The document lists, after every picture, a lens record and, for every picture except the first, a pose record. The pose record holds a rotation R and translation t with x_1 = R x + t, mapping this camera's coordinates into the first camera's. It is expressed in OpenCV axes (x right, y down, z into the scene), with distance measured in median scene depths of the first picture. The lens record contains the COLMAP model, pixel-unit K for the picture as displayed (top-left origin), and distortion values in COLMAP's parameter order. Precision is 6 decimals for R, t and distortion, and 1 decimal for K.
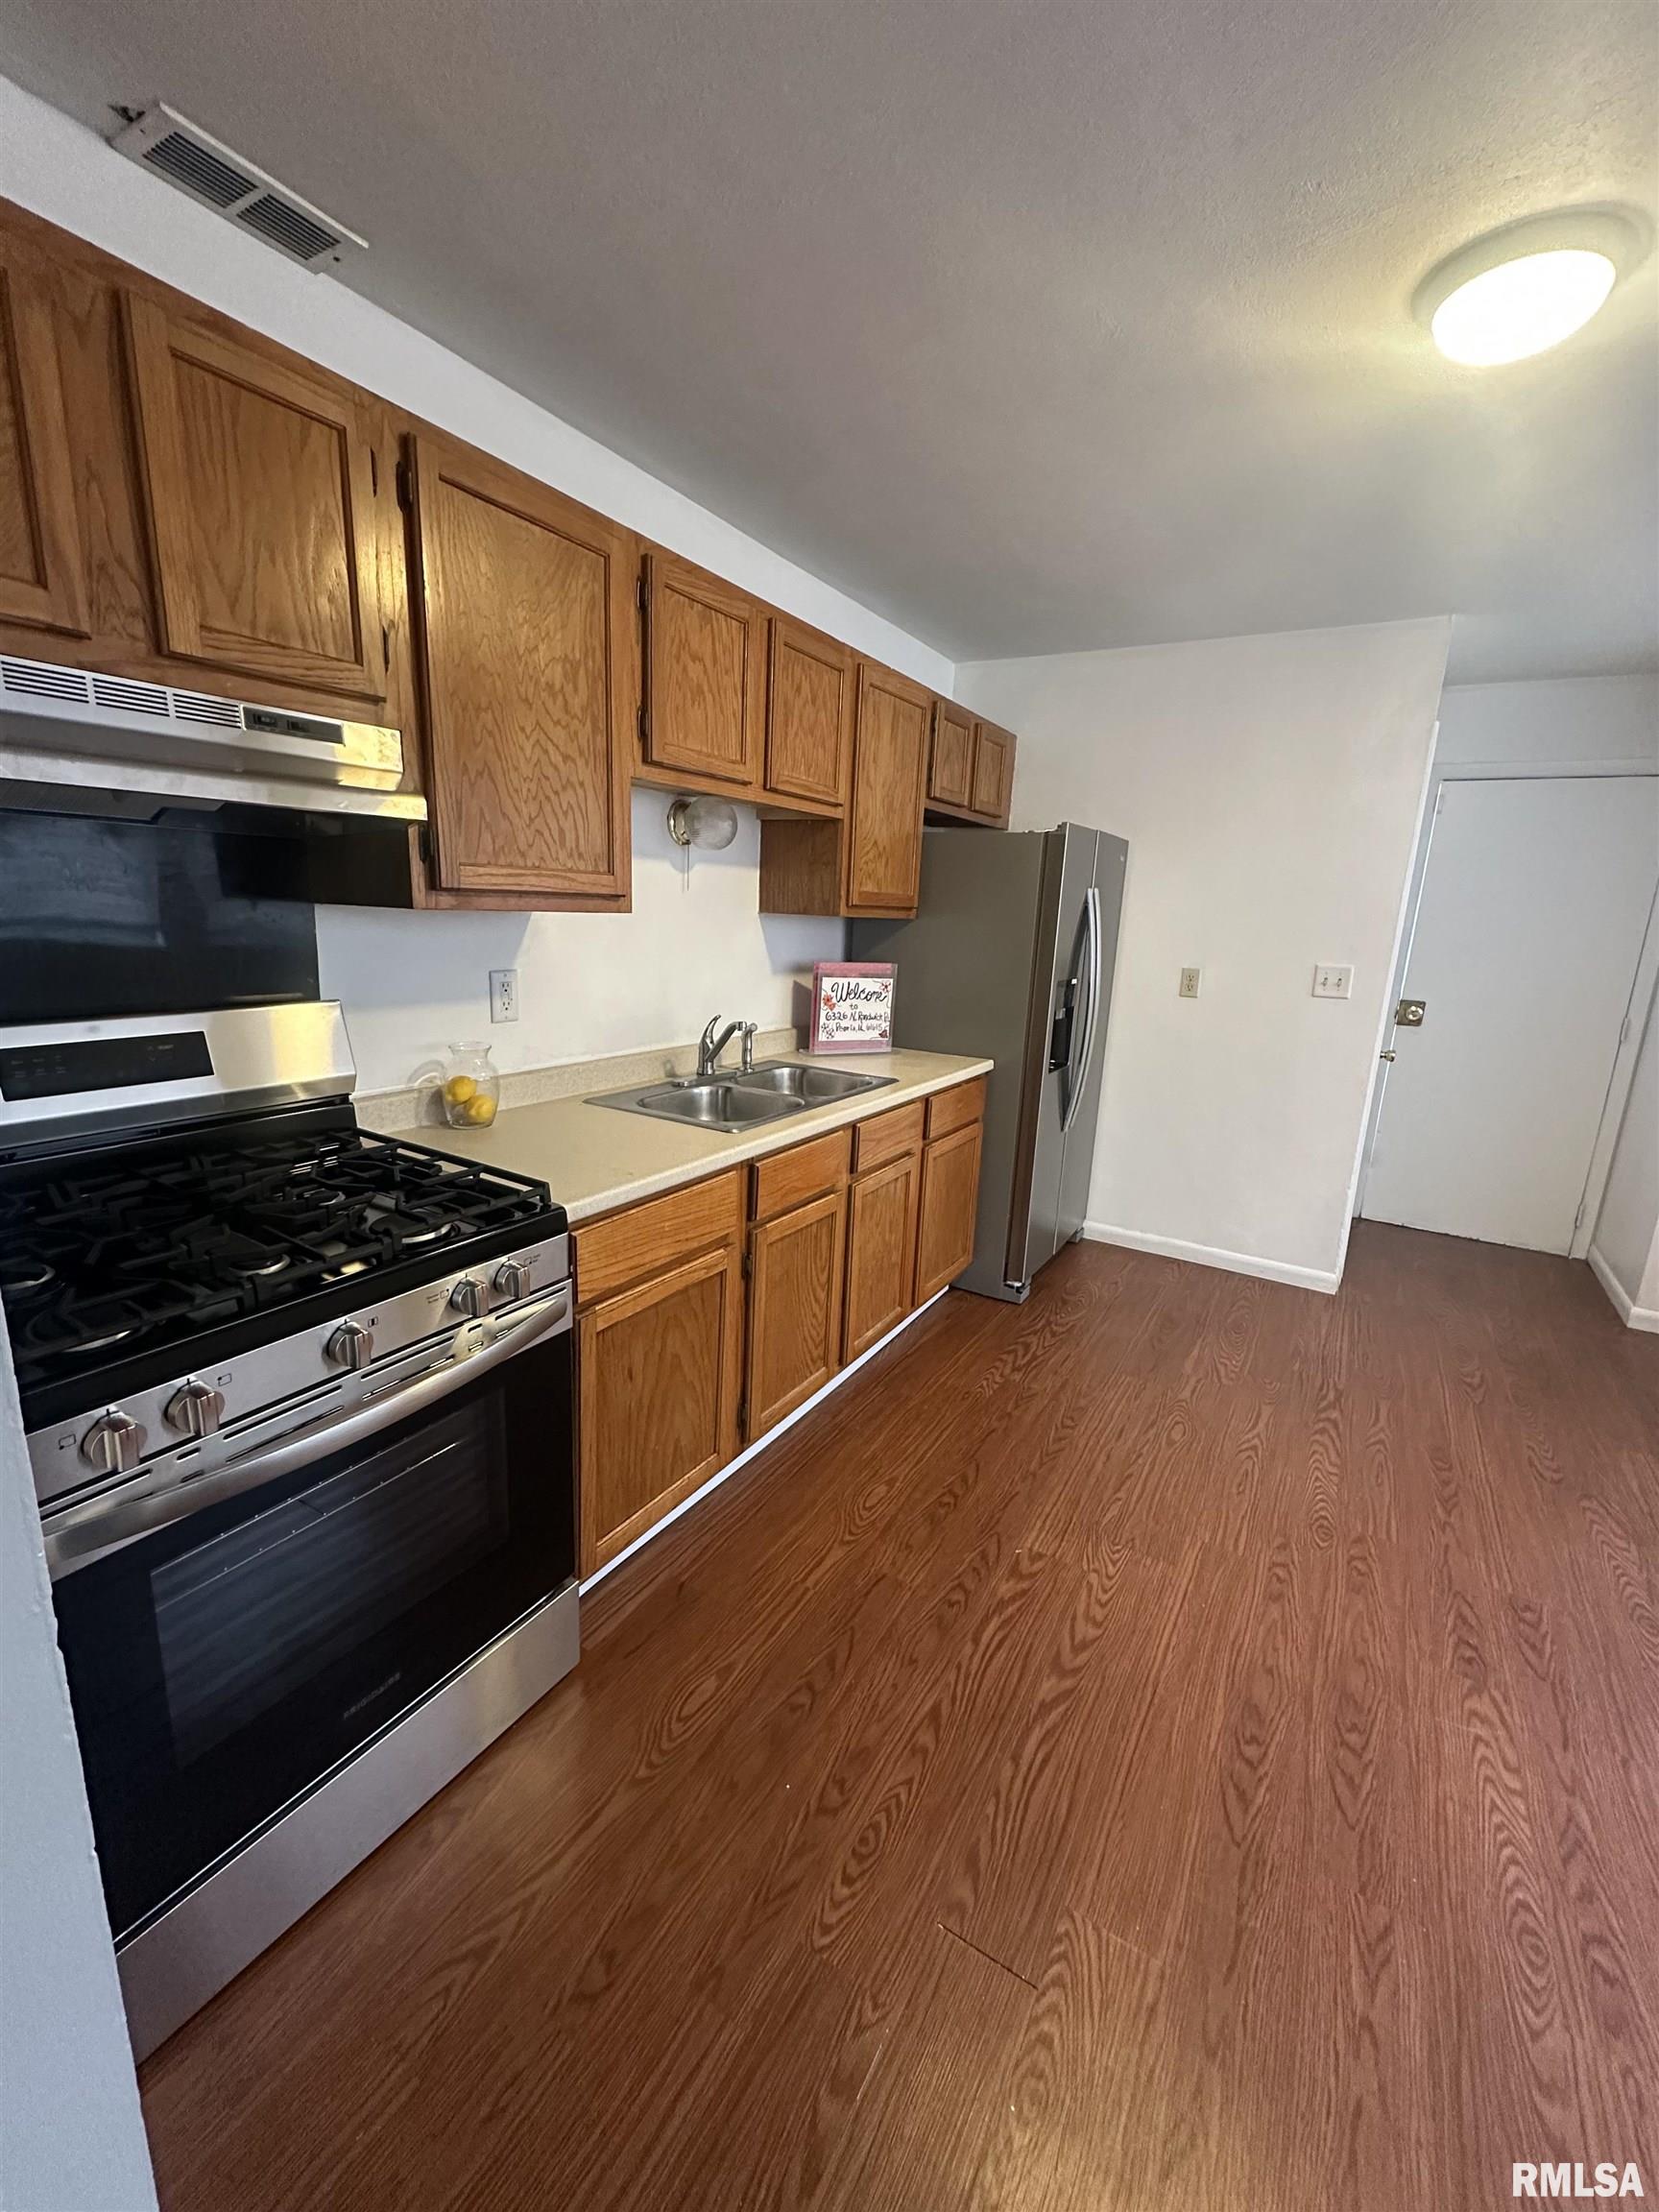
lens RADIAL K [[907.6, 0, 829.5], [0, 907.6, 1106.0], [0, 0, 1]] dist [0.000618, 0.000116]
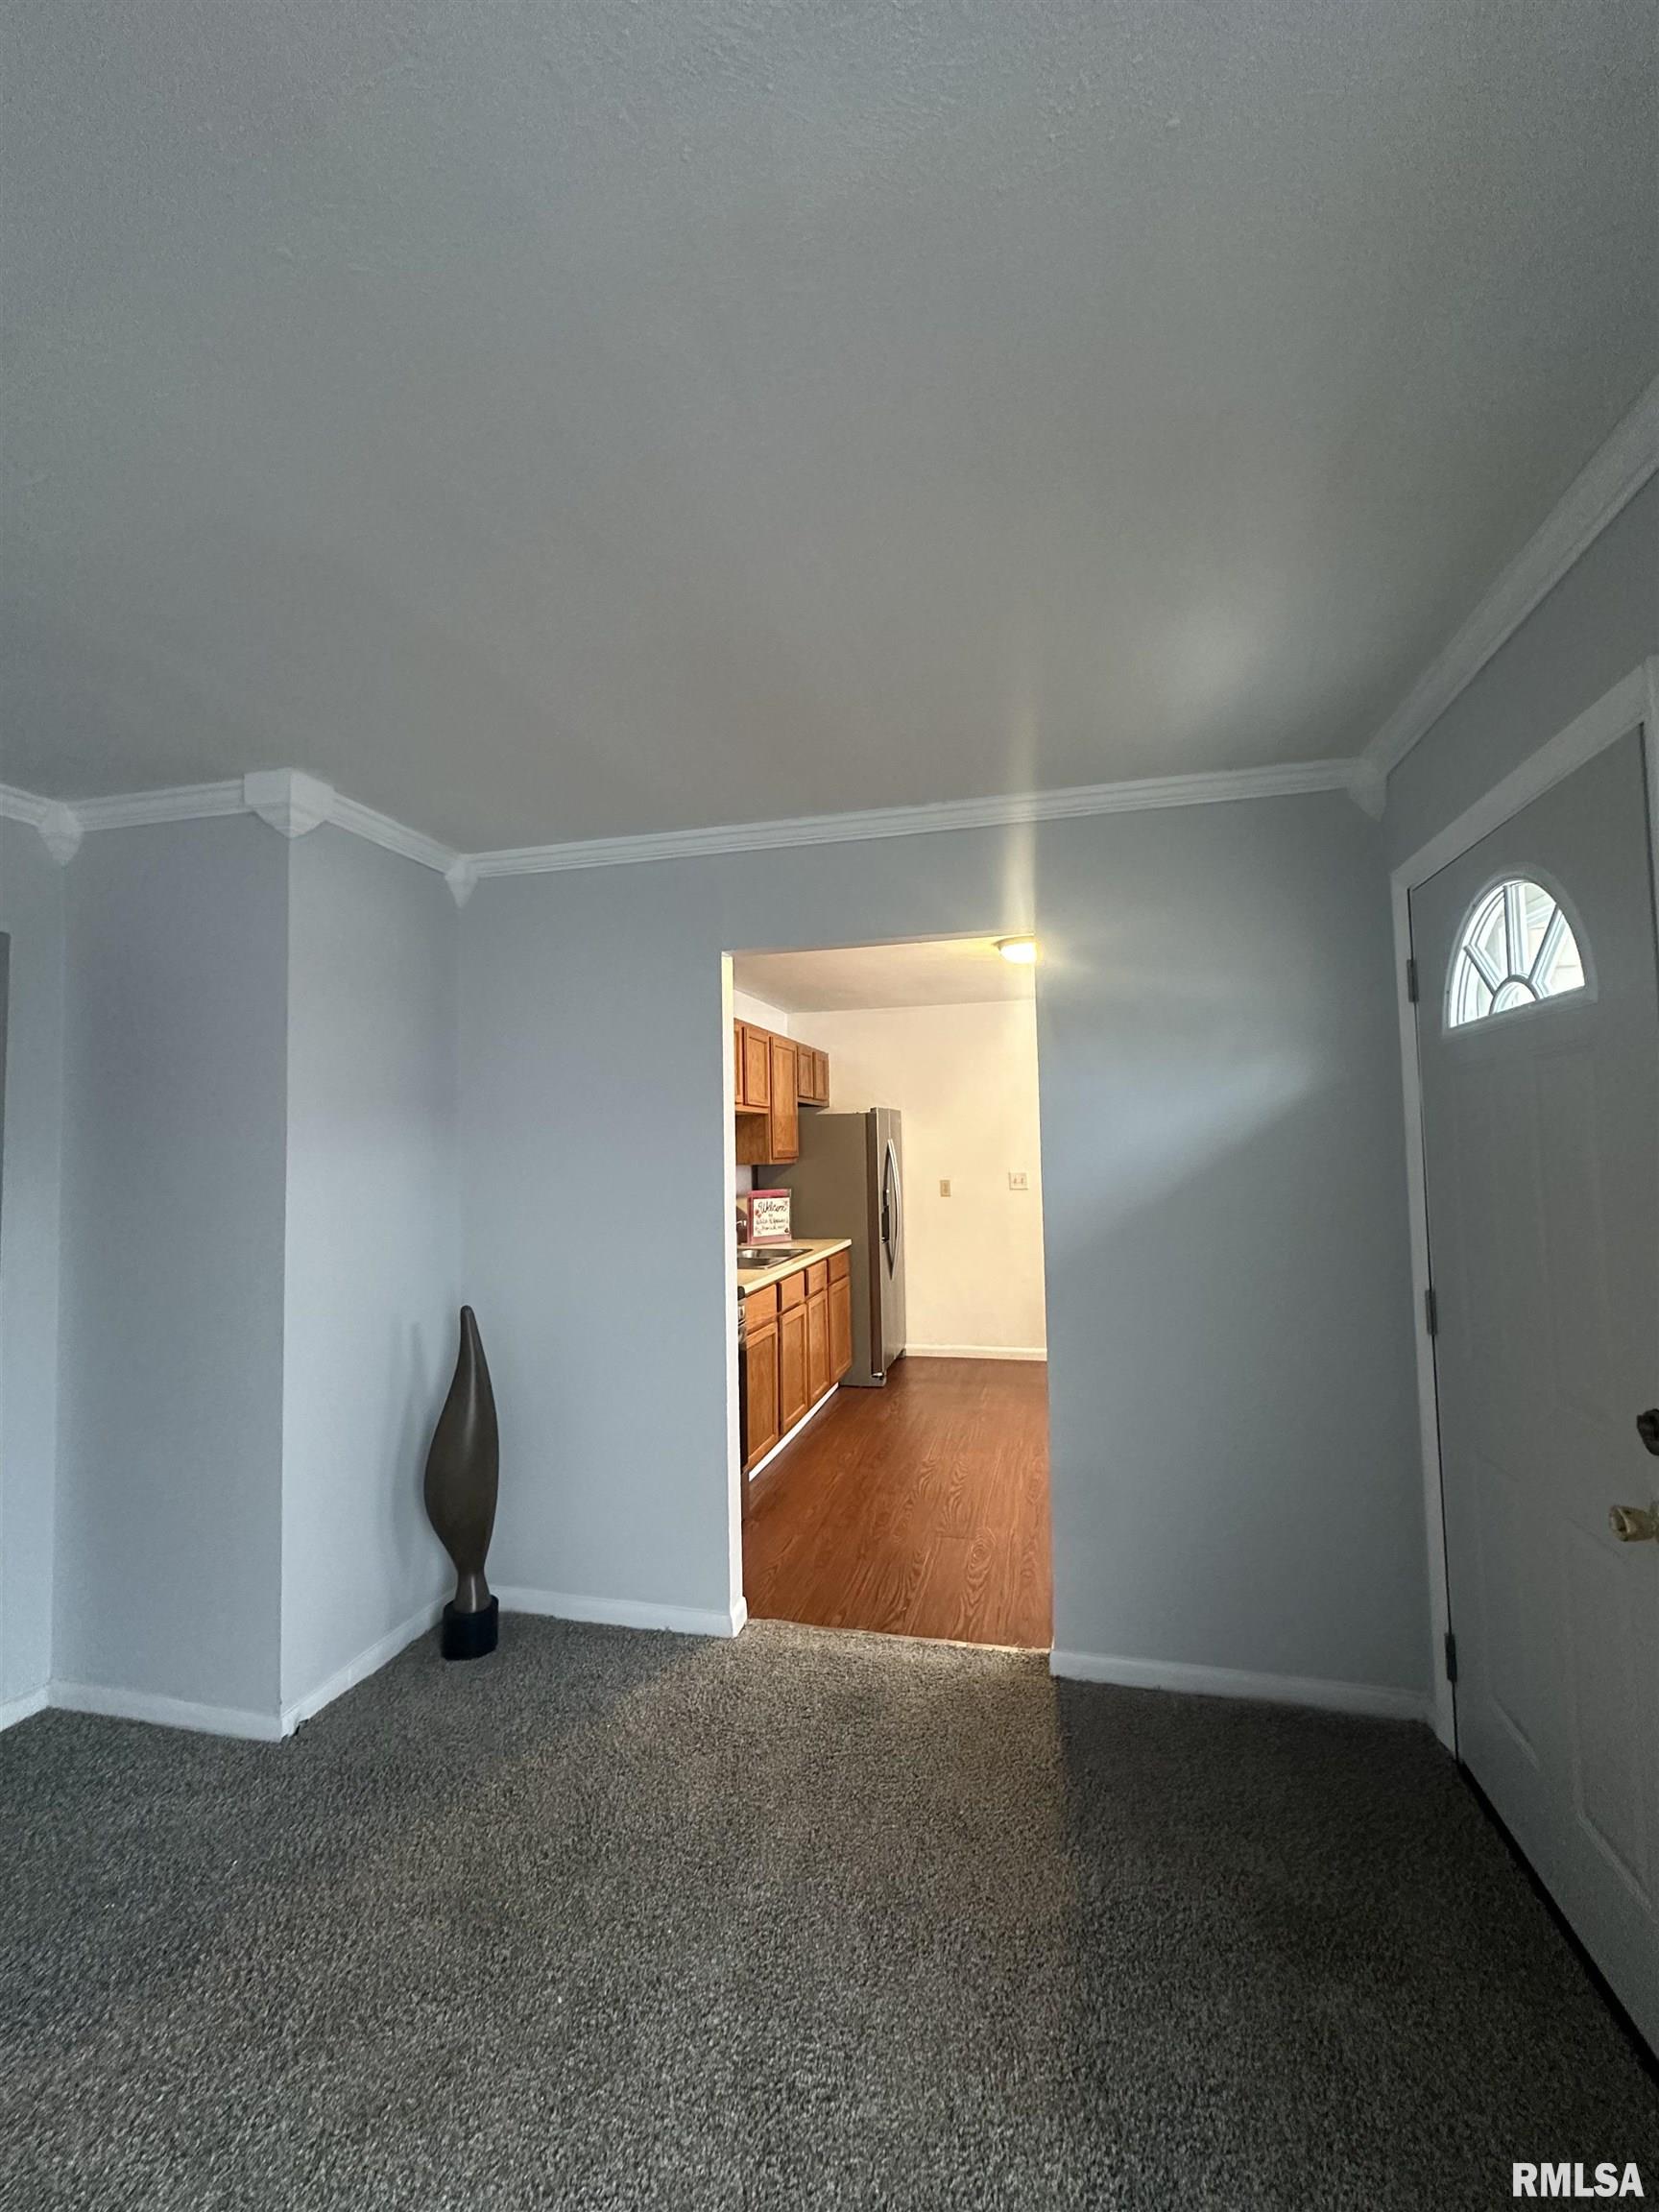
lens RADIAL K [[907.6, 0, 829.5], [0, 907.6, 1106.0], [0, 0, 1]] dist [0.000618, 0.000116]
pose [[0.957851, -0.054005, 0.282143, -0.340724], [0.125521, 0.962129, -0.241974, 0.121423], [-0.258391, 0.267190, 0.928355, -0.681478]]
